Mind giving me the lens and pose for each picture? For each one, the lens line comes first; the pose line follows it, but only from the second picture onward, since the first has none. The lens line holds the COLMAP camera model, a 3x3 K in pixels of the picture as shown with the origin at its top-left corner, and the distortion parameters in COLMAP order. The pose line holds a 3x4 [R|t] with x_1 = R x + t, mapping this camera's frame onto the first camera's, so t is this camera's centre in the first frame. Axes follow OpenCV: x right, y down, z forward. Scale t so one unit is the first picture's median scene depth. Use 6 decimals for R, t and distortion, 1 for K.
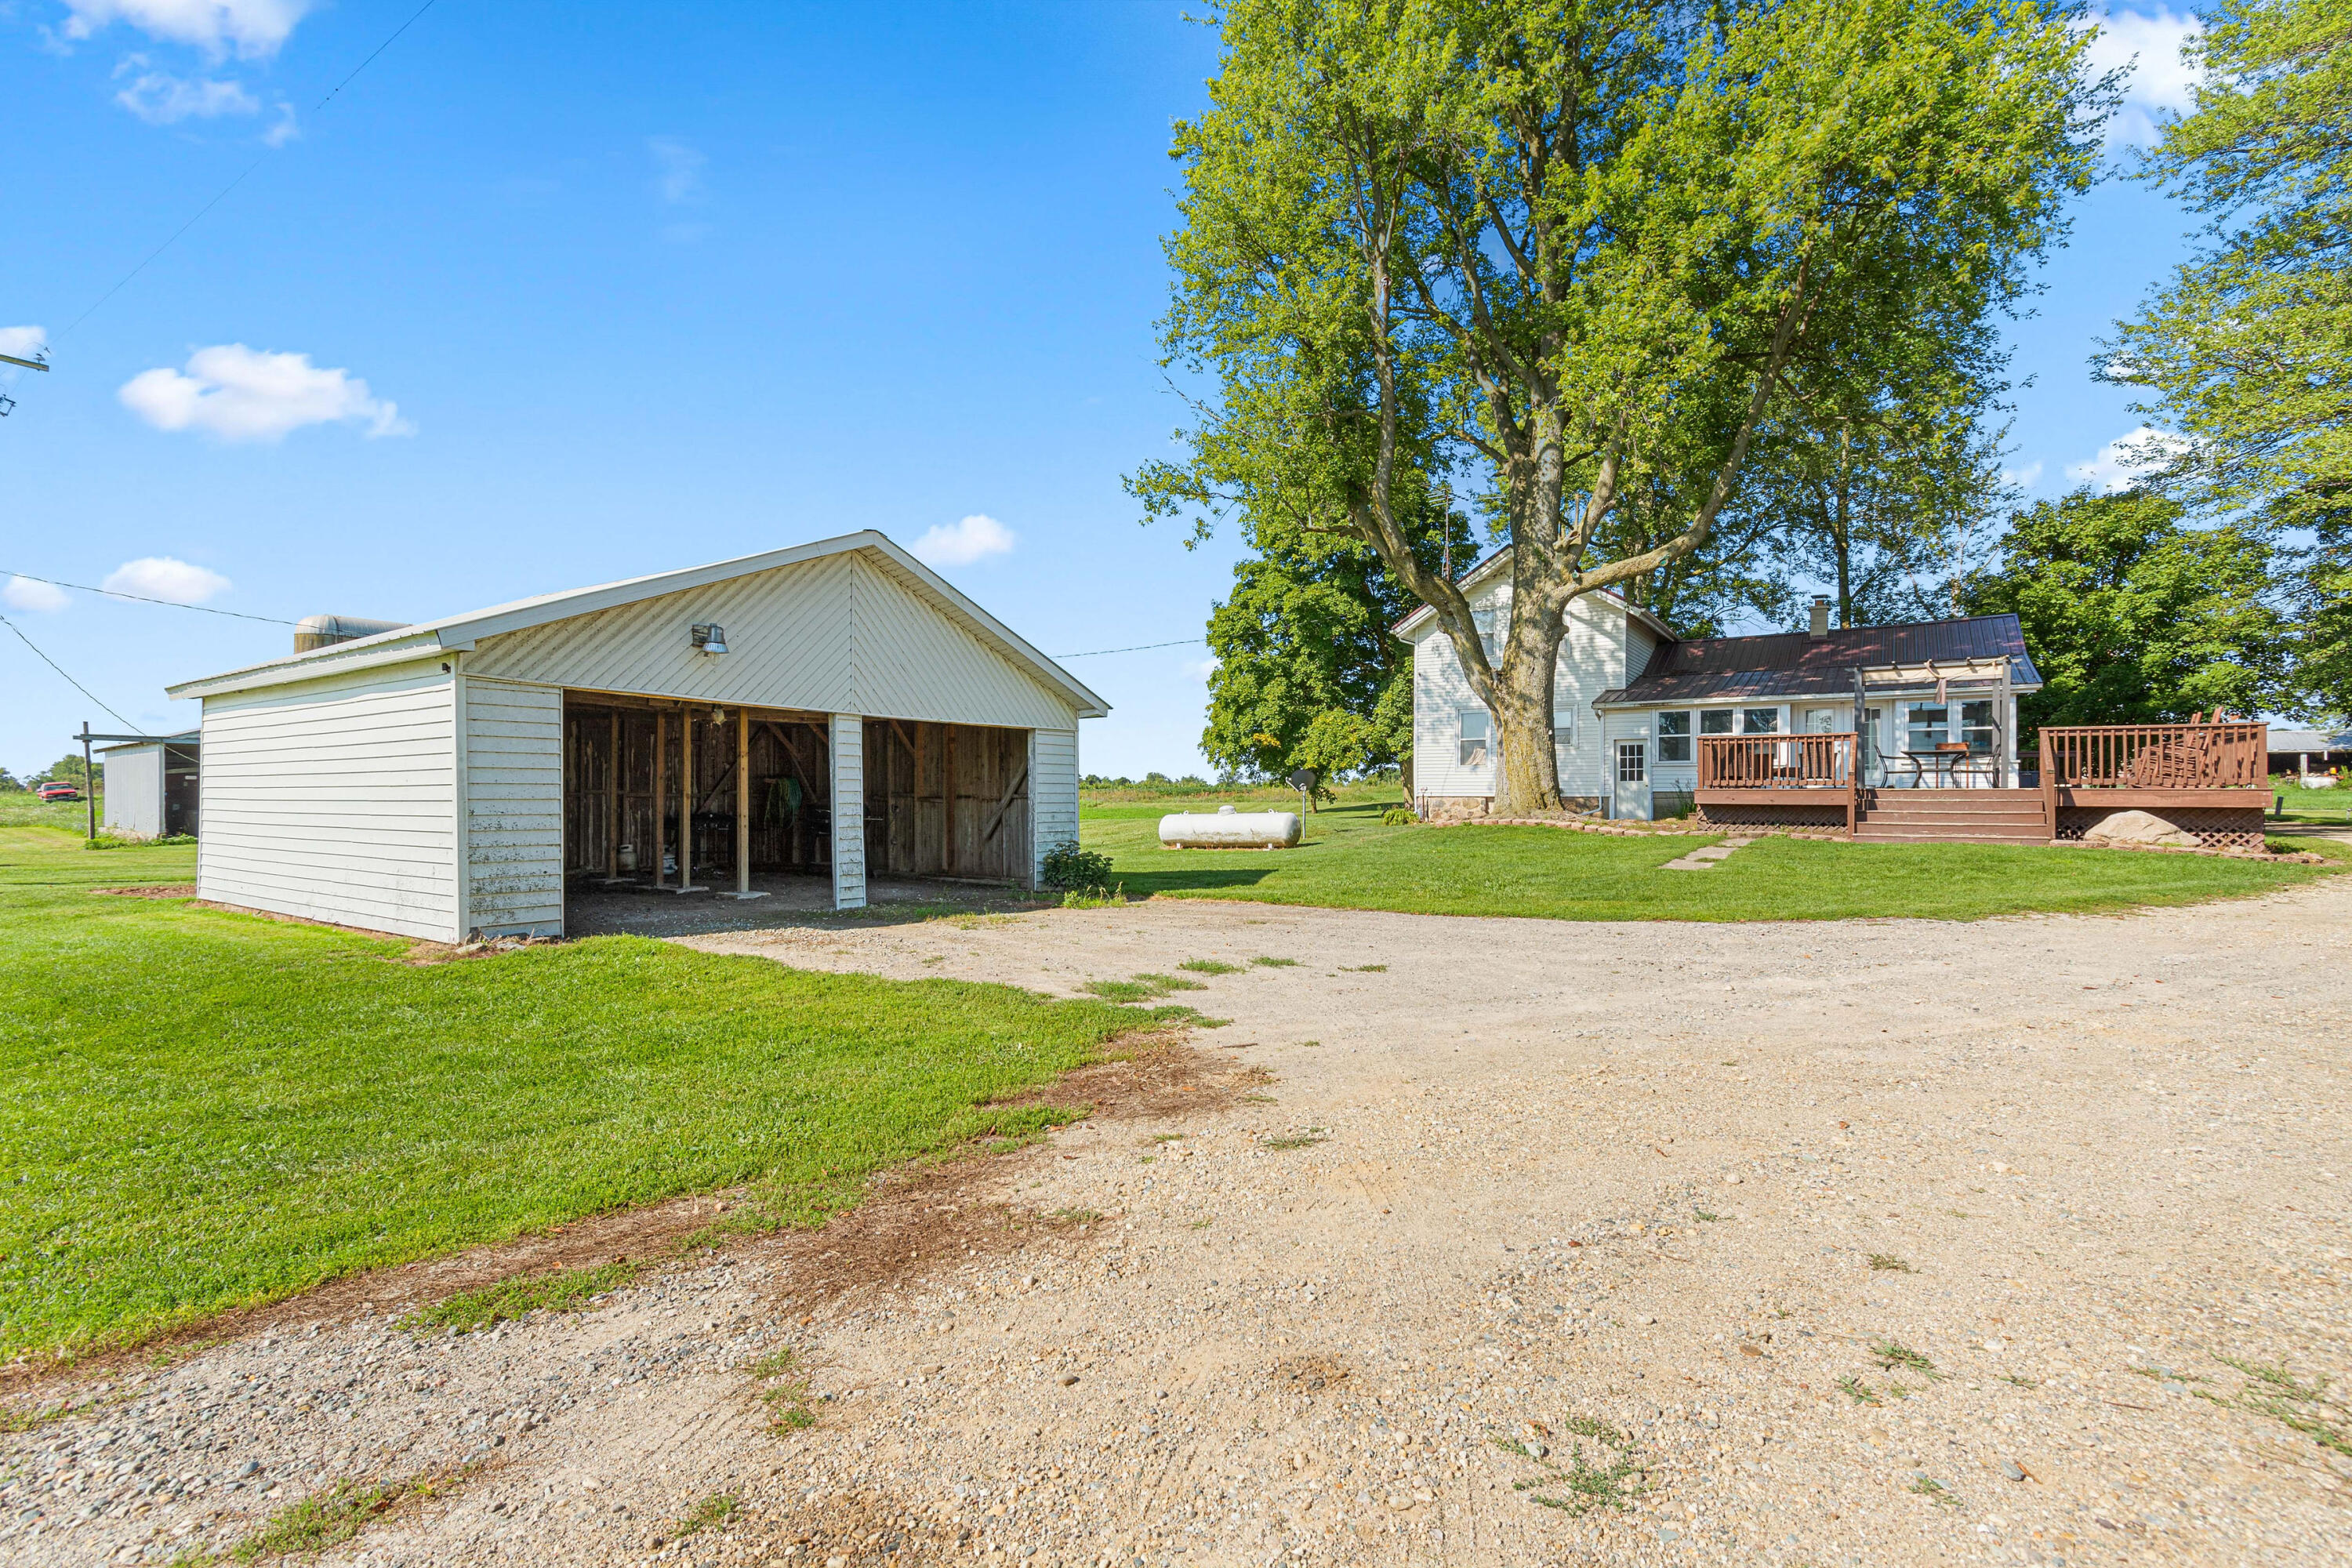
lens RADIAL K [[1056.8, 0, 1177.8], [0, 1056.8, 810.0], [0, 0, 1]] dist [0.000100, -0.000100]
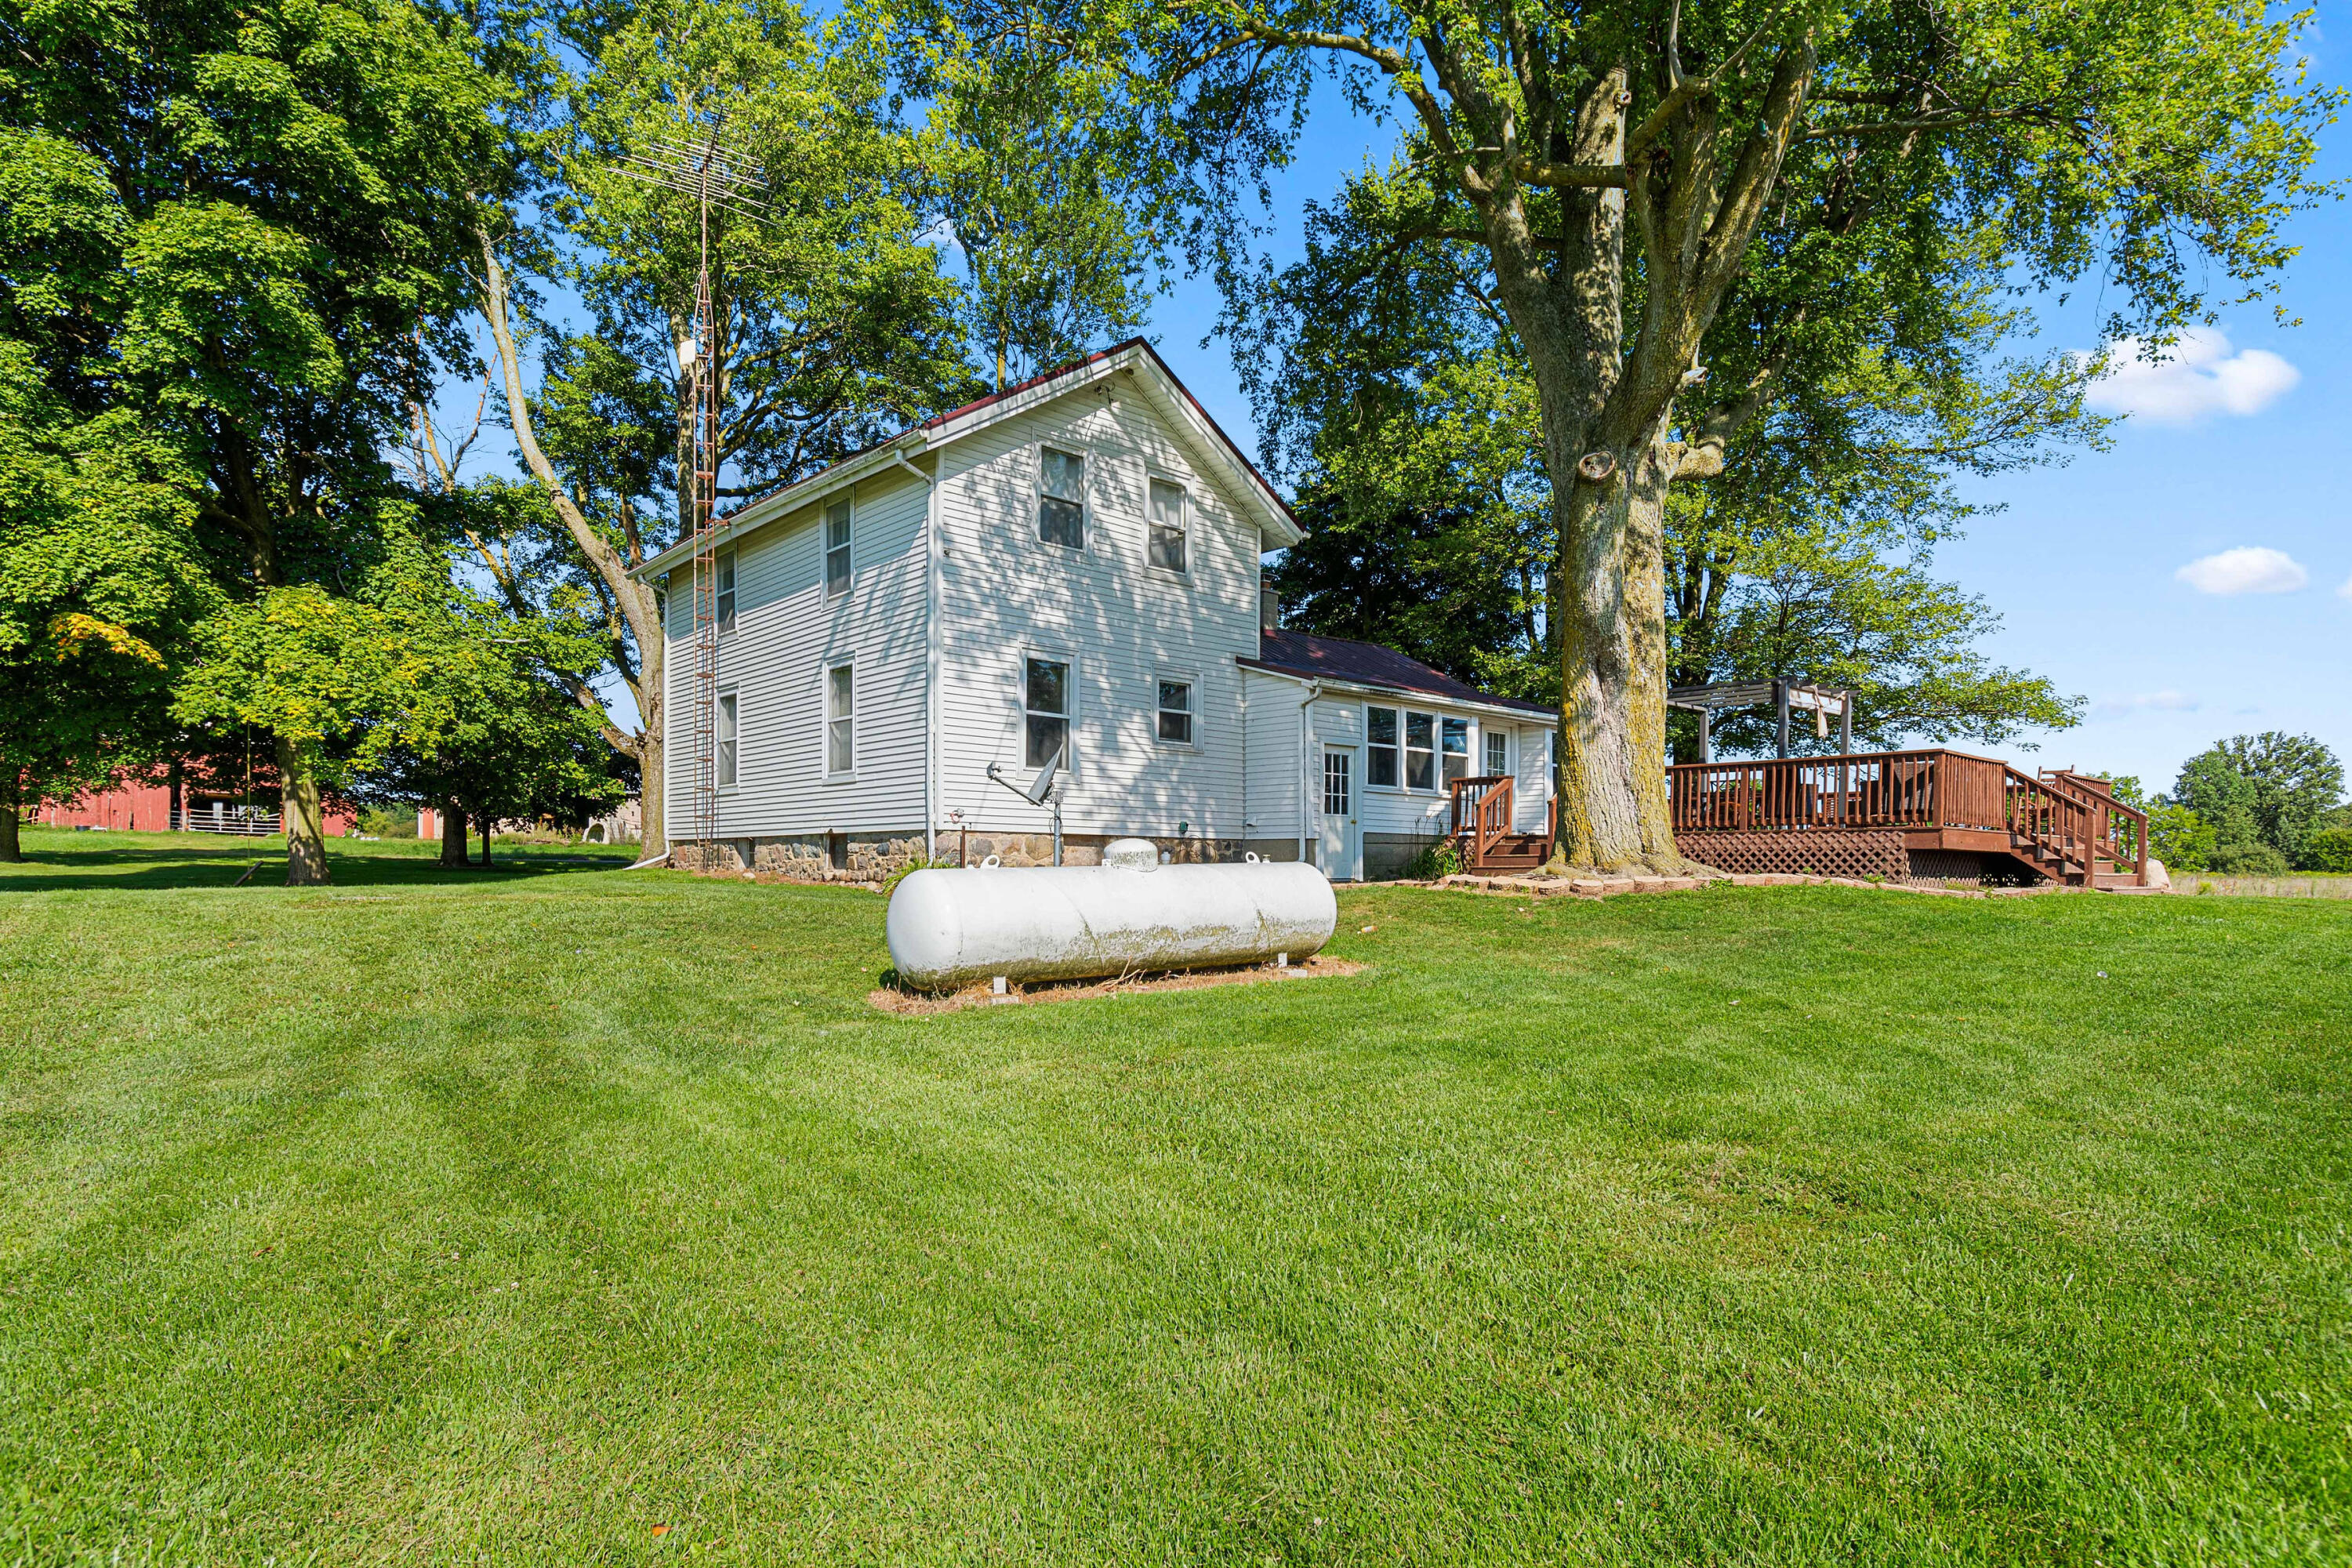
lens RADIAL K [[1264.4, 0, 1181.1], [0, 1264.4, 878.1], [0, 0, 1]] dist [0.001483, 0.000163]
pose [[0.222393, -0.002303, 0.974954, -0.246298], [0.015960, 0.999872, -0.001278, 0.007335], [-0.974827, 0.015845, 0.222401, 0.764633]]
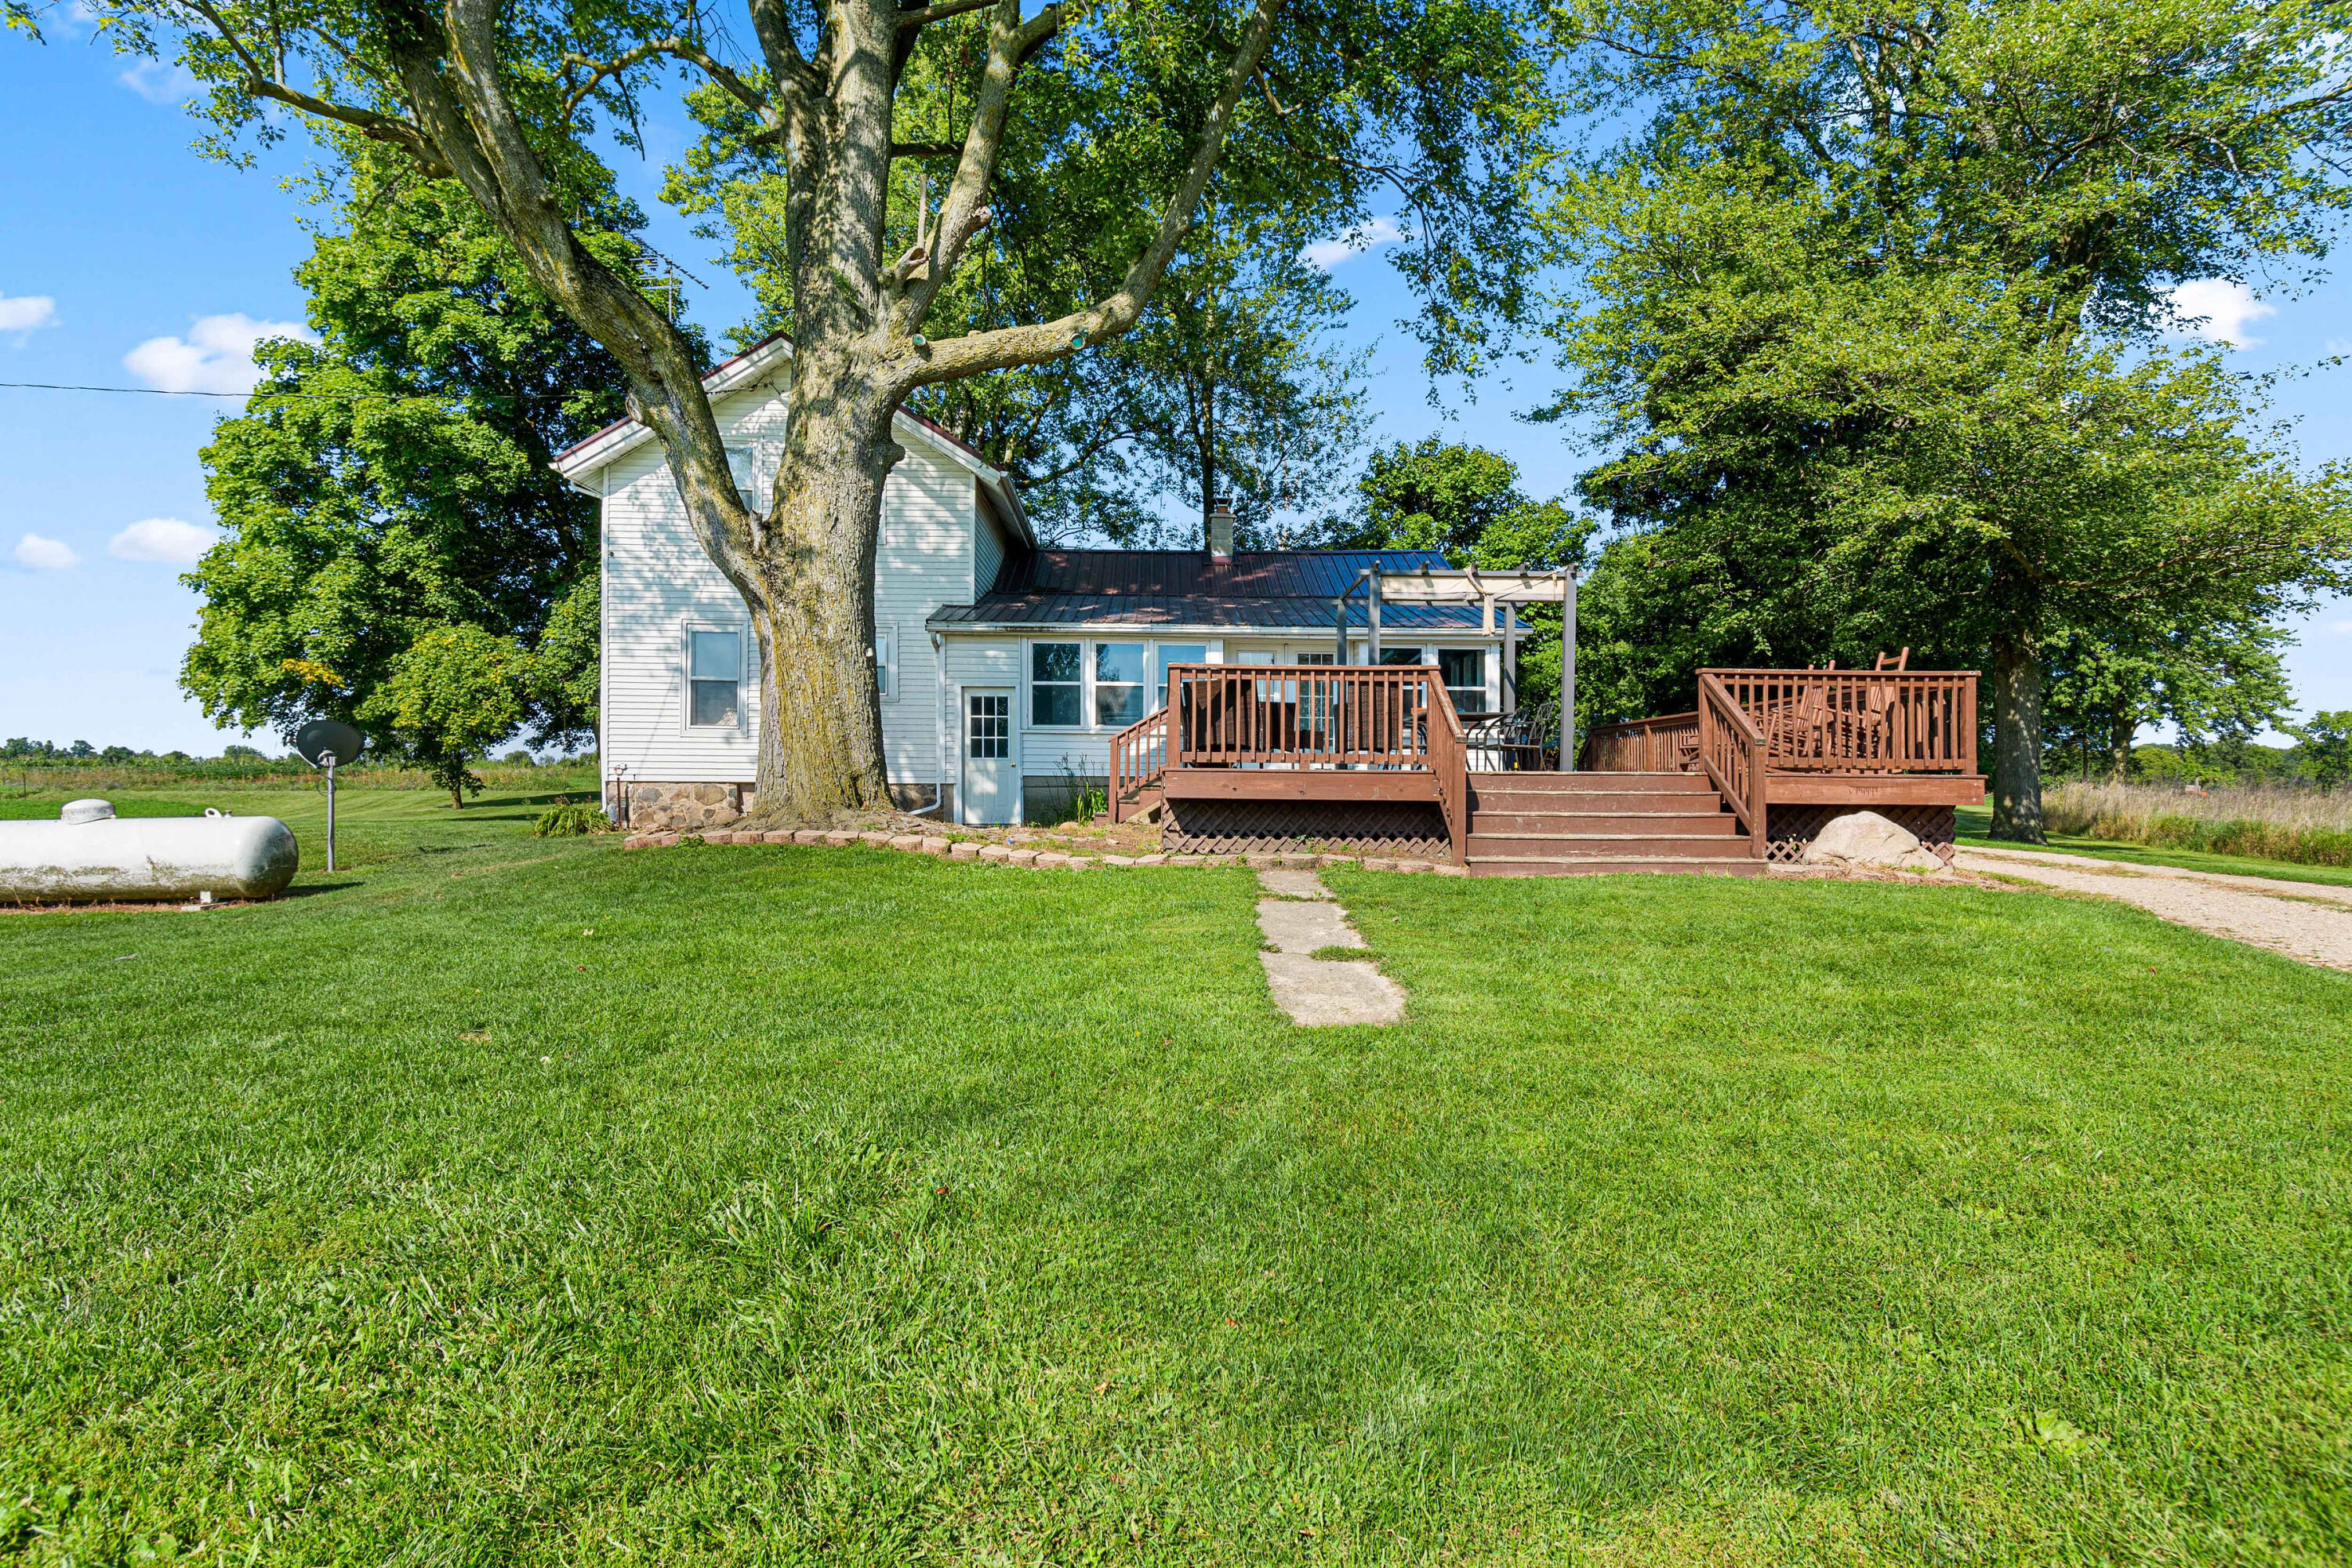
lens RADIAL K [[1251.8, 0, 1175.4], [0, 1251.8, 797.7], [0, 0, 1]] dist [0.006045, 0.000626]
pose [[0.814989, 0.000554, 0.579476, 0.090441], [0.000765, 0.999998, -0.002032, -0.002917], [-0.579475, 0.002100, 0.814987, 0.306622]]
